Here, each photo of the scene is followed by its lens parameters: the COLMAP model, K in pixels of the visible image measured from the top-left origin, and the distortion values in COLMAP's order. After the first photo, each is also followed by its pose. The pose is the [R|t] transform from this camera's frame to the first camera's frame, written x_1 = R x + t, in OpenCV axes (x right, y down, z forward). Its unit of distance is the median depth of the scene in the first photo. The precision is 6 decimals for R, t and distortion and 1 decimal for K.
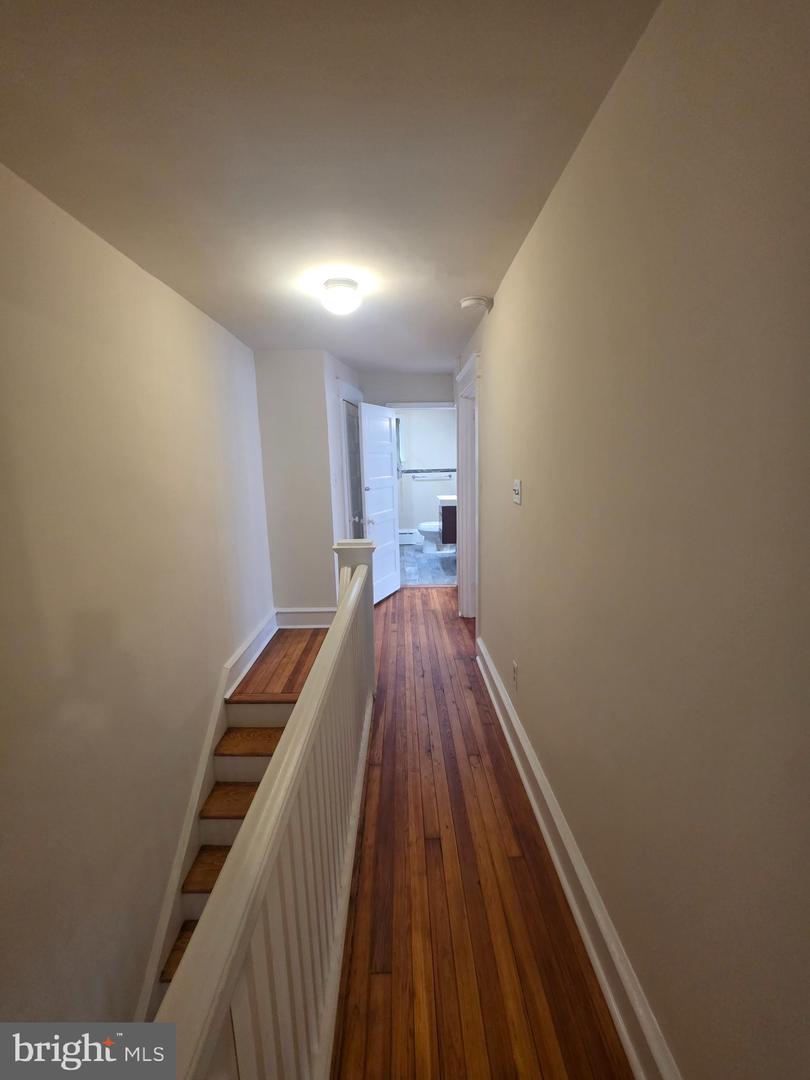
lens RADIAL K [[434.0, 0, 402.6], [0, 434.0, 540.4], [0, 0, 1]] dist [0.000737, 0.000104]
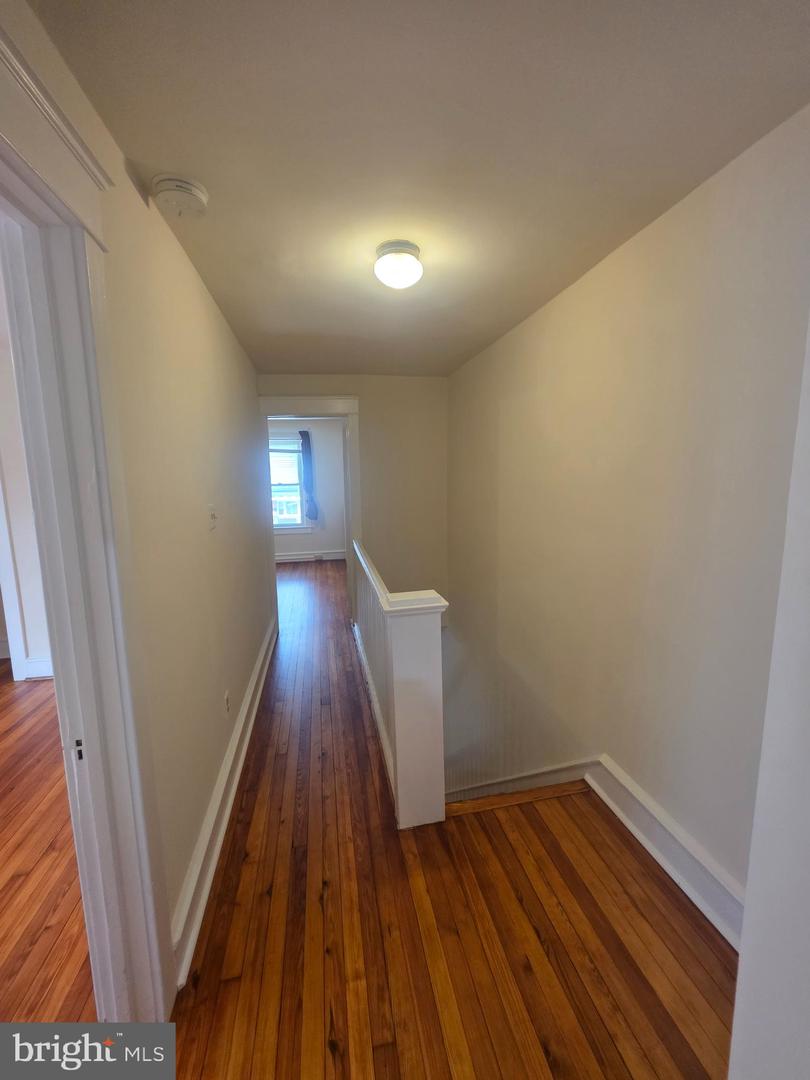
lens RADIAL K [[434.0, 0, 402.6], [0, 434.0, 535.5], [0, 0, 1]] dist [0.000737, 0.000104]
pose [[-0.982143, 0.063250, -0.177182, 0.022949], [0.002824, 0.946641, 0.322277, -0.312891], [0.188112, 0.316022, -0.929916, 1.639333]]
